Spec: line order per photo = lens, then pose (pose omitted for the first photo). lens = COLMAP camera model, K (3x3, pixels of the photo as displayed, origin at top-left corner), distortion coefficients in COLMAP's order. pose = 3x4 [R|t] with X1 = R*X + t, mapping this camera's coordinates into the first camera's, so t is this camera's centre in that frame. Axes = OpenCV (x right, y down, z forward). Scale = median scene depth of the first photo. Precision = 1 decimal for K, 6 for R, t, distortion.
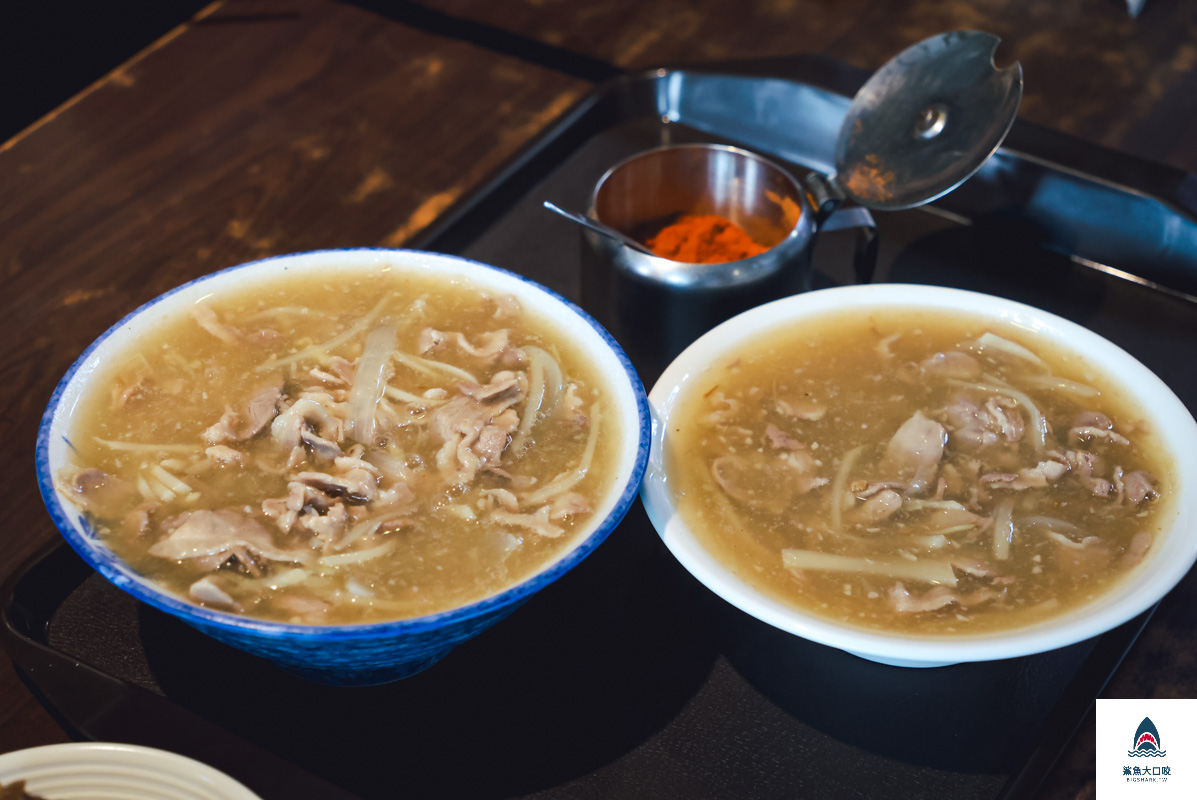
lens RADIAL K [[2469.9, 0, 601.9], [0, 2469.9, 406.4], [0, 0, 1]] dist [0.088213, 0.000000]
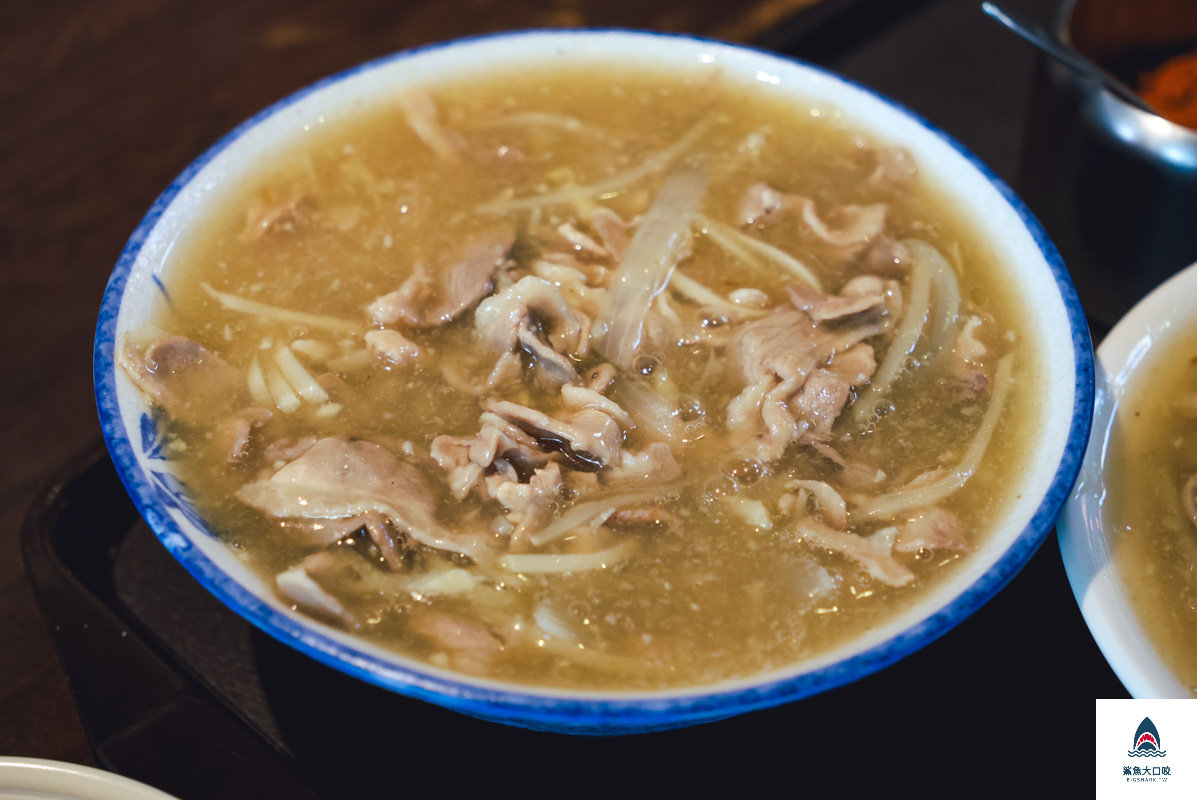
lens RADIAL K [[2744.3, 0, 602.2], [0, 2744.3, 390.5], [0, 0, 1]] dist [0.029363, 0.000000]
pose [[0.974631, 0.165736, -0.150418, 0.003401], [-0.151742, 0.983323, 0.100254, -0.046543], [0.164525, -0.074886, 0.983526, 0.333654]]
